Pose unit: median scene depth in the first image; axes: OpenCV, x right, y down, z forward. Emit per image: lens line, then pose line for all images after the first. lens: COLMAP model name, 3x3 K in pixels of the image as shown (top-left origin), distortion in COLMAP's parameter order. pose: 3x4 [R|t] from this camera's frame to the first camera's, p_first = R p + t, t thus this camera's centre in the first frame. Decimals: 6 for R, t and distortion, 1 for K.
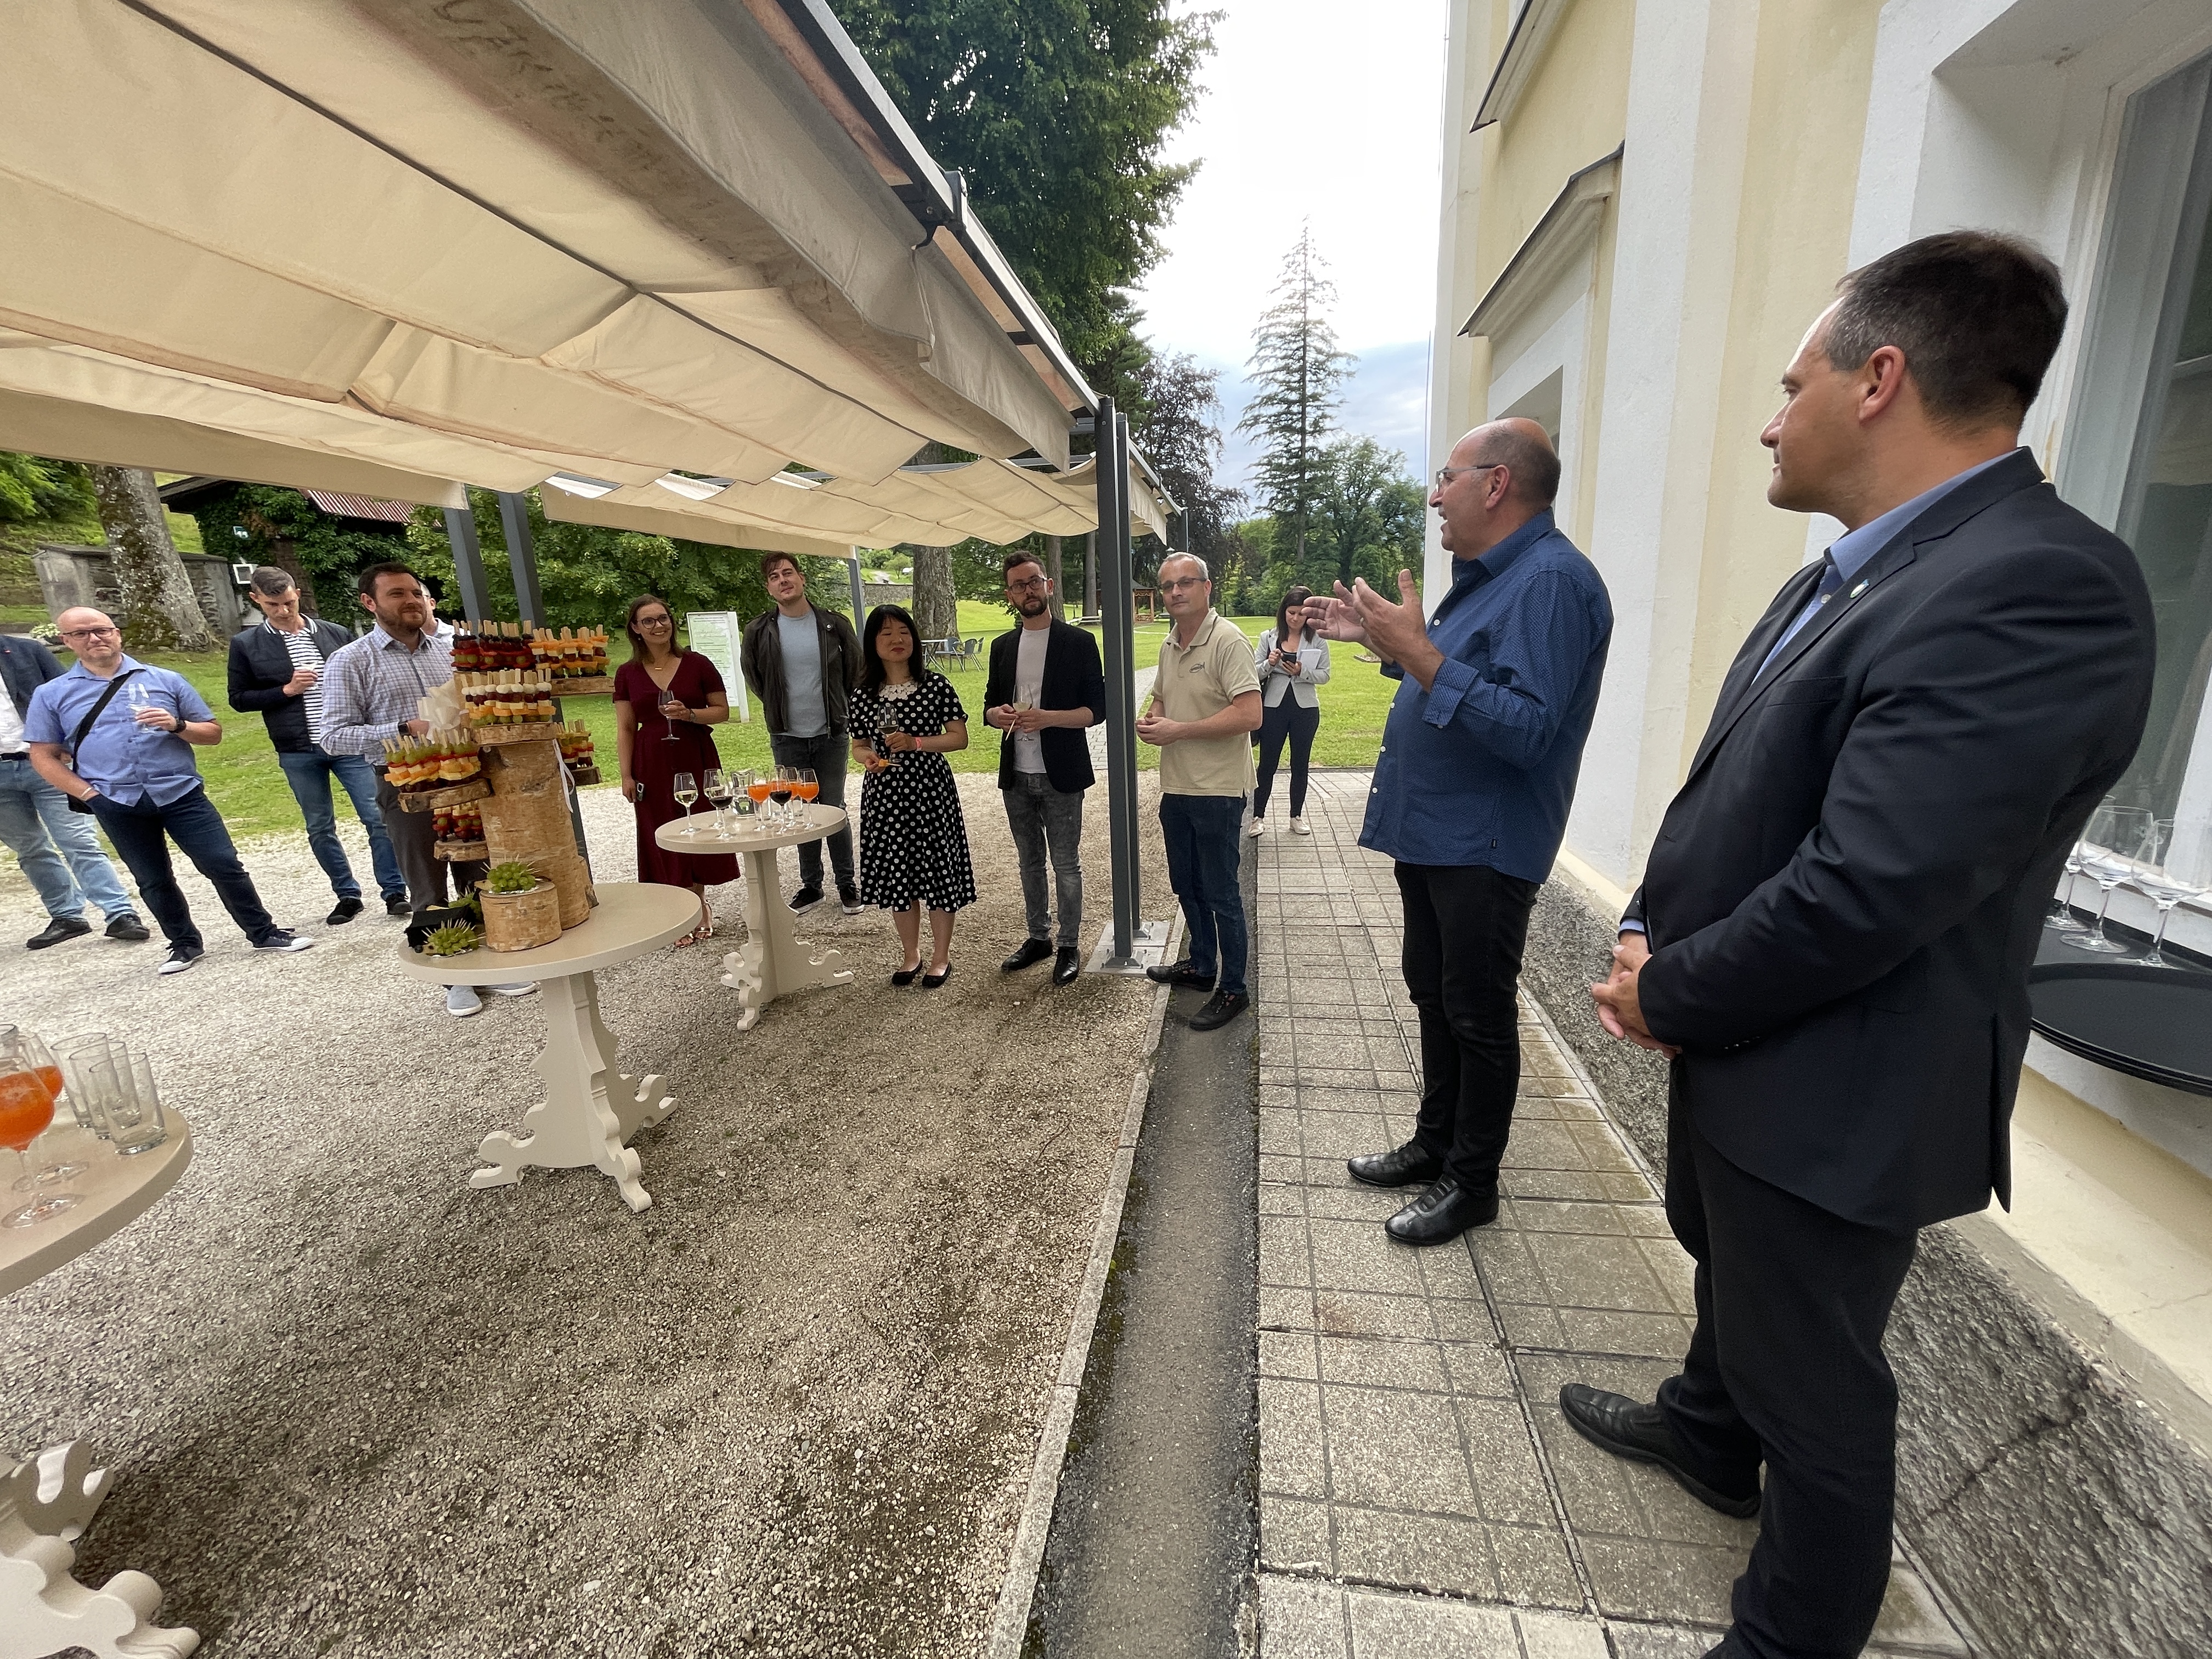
lens RADIAL K [[884.3, 0, 1114.7], [0, 884.3, 823.4], [0, 0, 1]] dist [-0.002460, -0.000164]
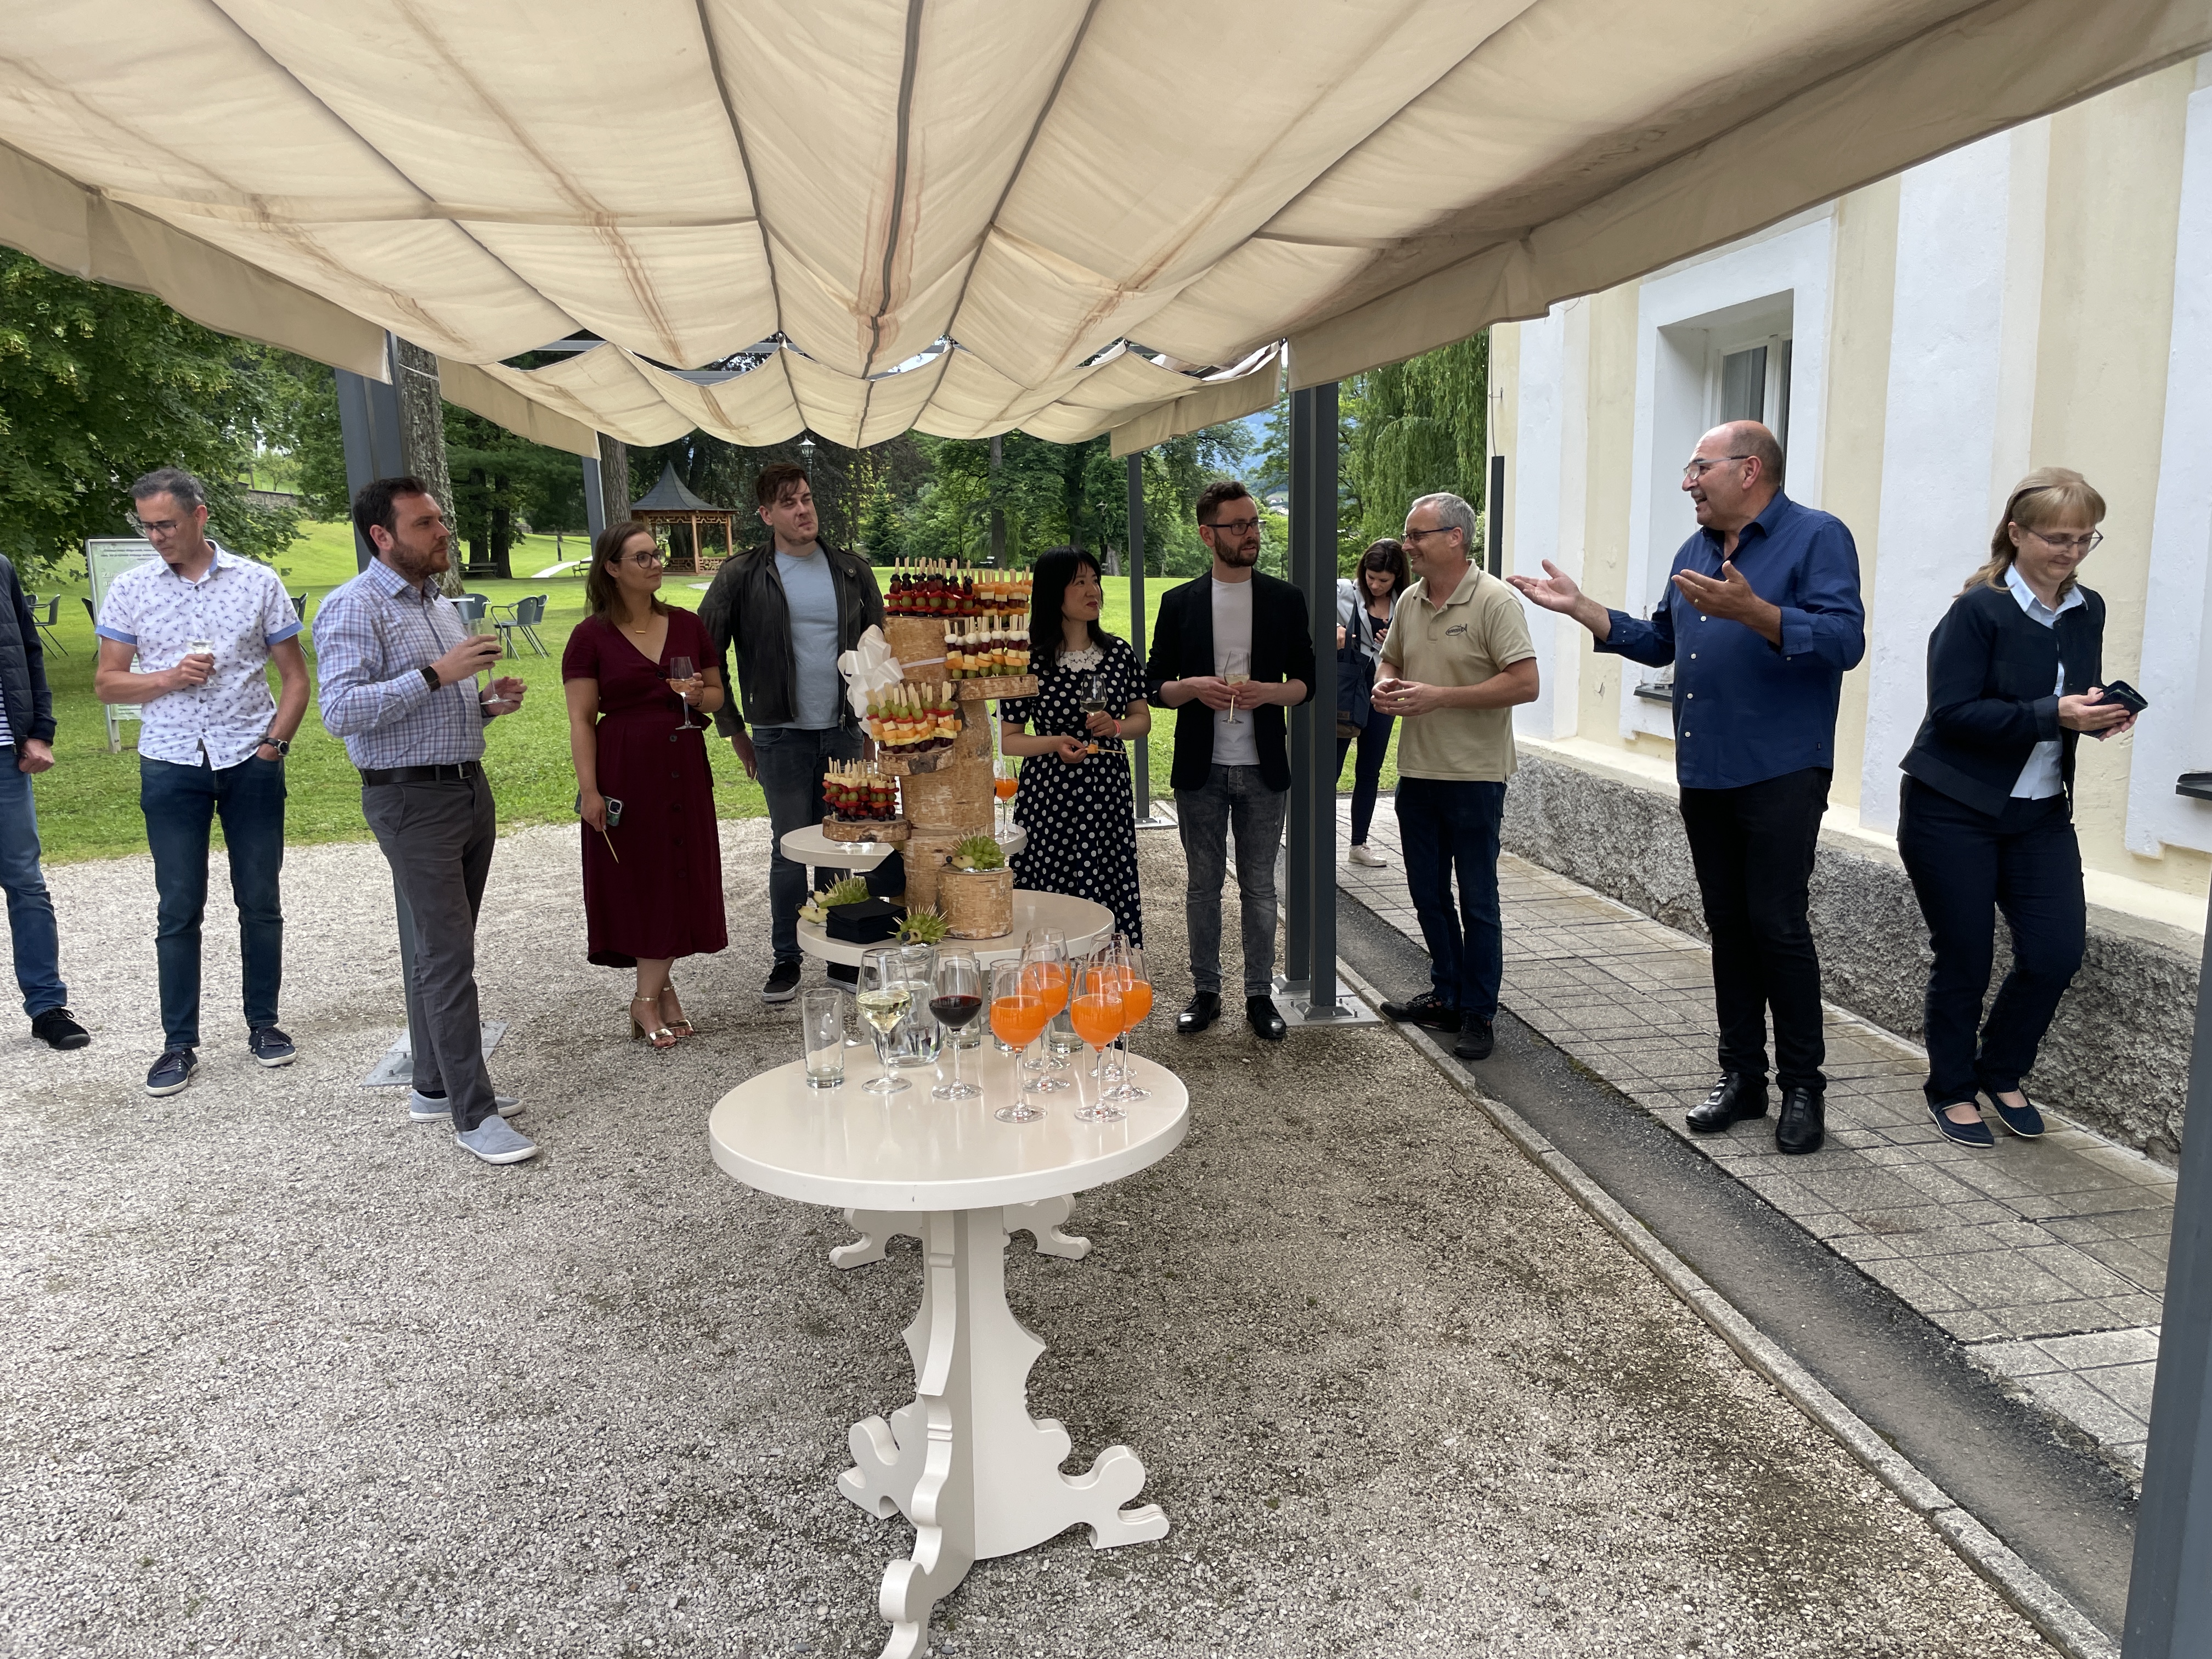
lens RADIAL K [[1653.1, 0, 1123.9], [0, 1653.1, 864.5], [0, 0, 1]] dist [0.074063, -0.091865]
pose [[0.955474, -0.036577, 0.292798, -0.691530], [0.051936, 0.997643, -0.044853, 0.101368], [-0.290467, 0.058063, 0.955122, -0.394657]]
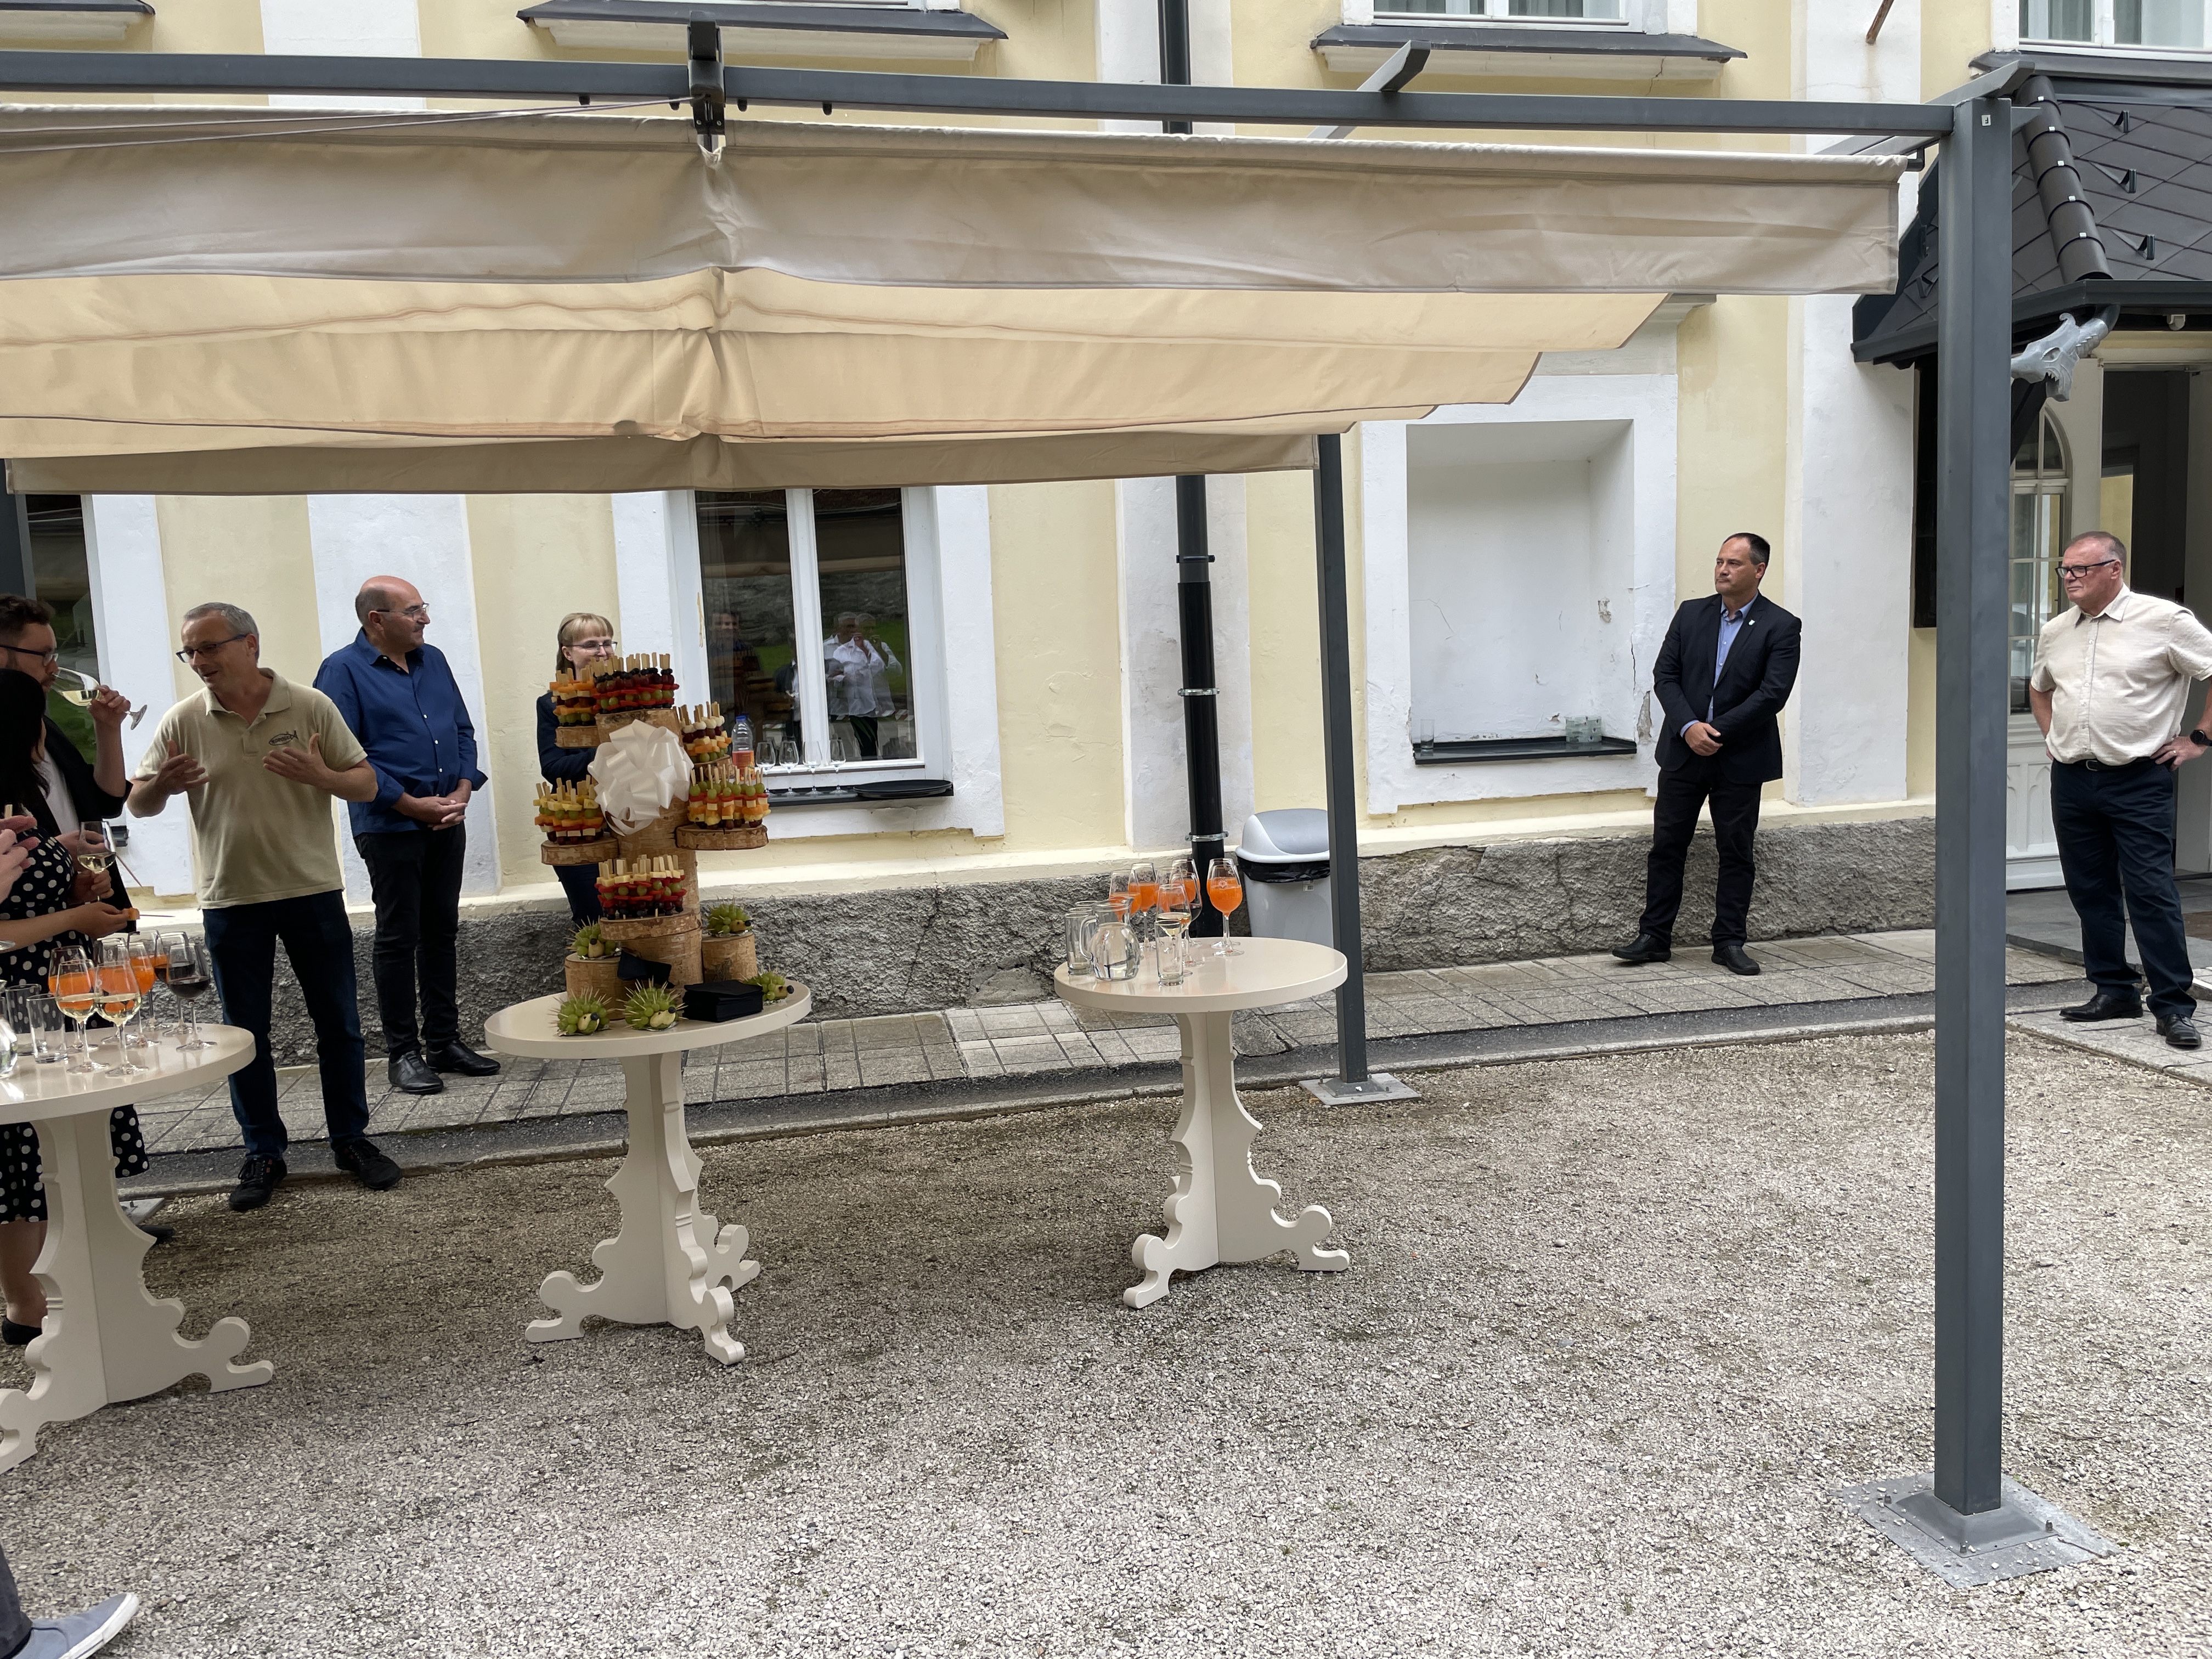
lens RADIAL K [[1653.1, 0, 1116.7], [0, 1653.1, 830.4], [0, 0, 1]] dist [0.074063, -0.091865]
pose [[-0.345015, -0.064796, 0.936358, -1.675205], [0.262244, 0.951229, 0.162452, -0.143090], [-0.901217, 0.301603, -0.311196, 0.771646]]
